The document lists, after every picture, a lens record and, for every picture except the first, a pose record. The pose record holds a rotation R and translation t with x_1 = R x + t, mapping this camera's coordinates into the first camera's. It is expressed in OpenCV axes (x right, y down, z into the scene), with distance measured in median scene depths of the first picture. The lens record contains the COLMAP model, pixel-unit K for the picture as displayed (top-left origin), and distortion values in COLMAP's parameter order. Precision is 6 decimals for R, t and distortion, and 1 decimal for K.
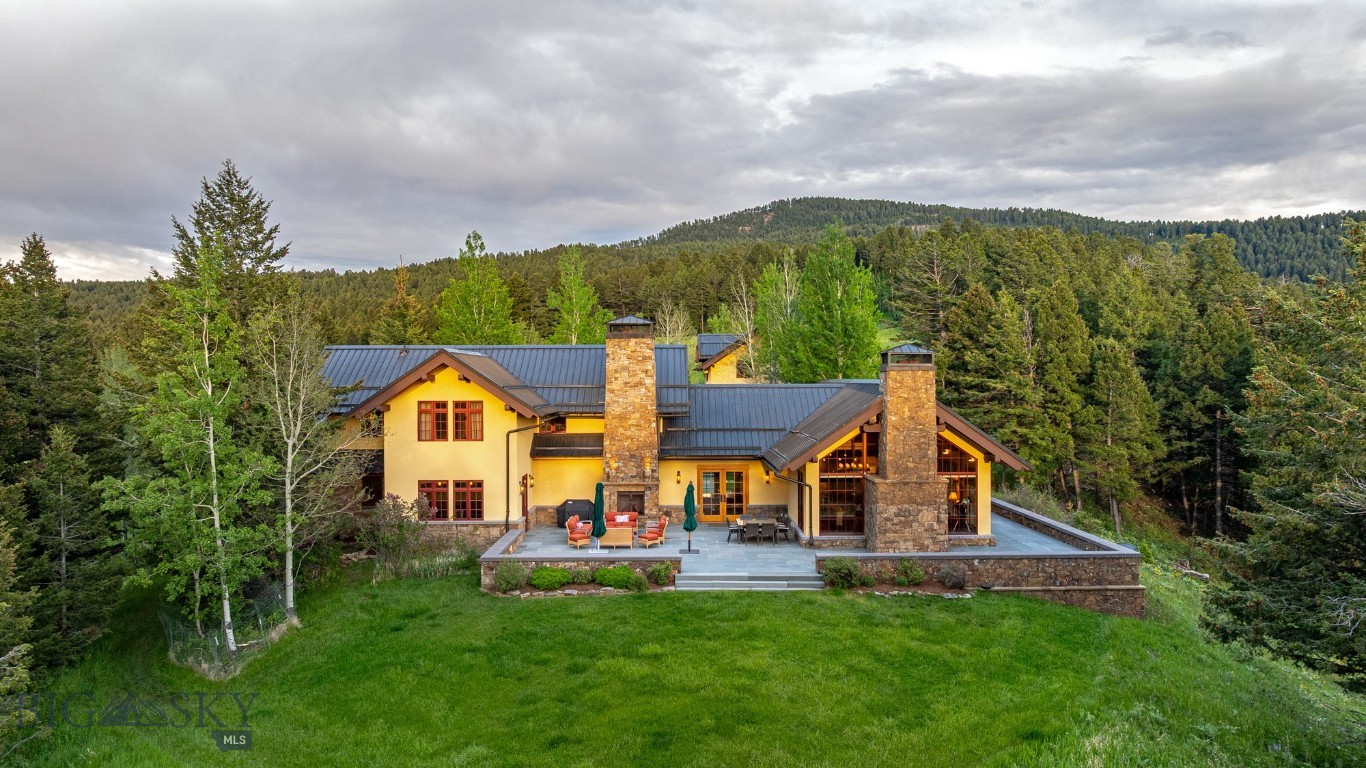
lens RADIAL K [[932.3, 0, 684.1], [0, 932.3, 386.0], [0, 0, 1]] dist [-0.018346, -0.000553]
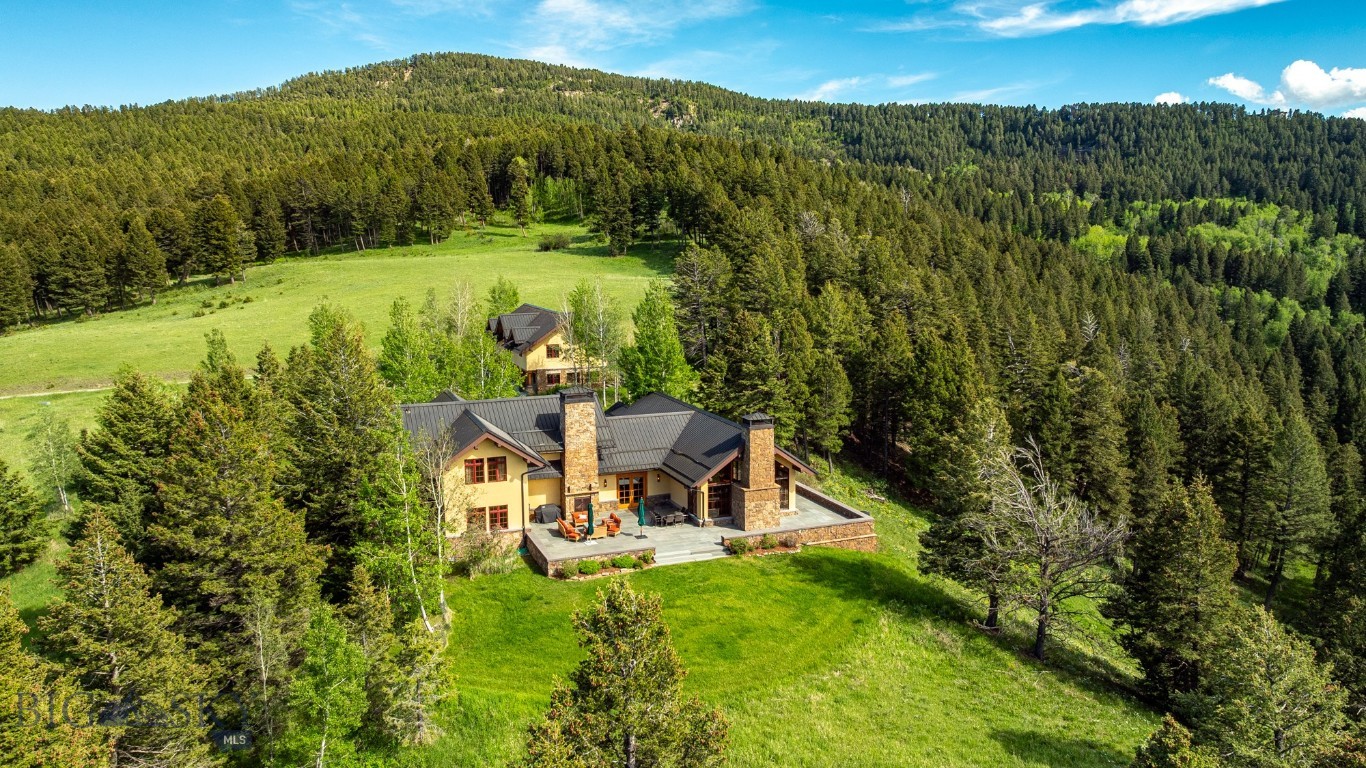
lens RADIAL K [[952.3, 0, 683.0], [0, 952.3, 384.0], [0, 0, 1]] dist [-0.021929, 0.005610]
pose [[0.937046, -0.054026, 0.345001, -0.510134], [0.009313, 0.991475, 0.129966, -0.329260], [-0.349081, -0.118571, 0.929561, -0.629893]]
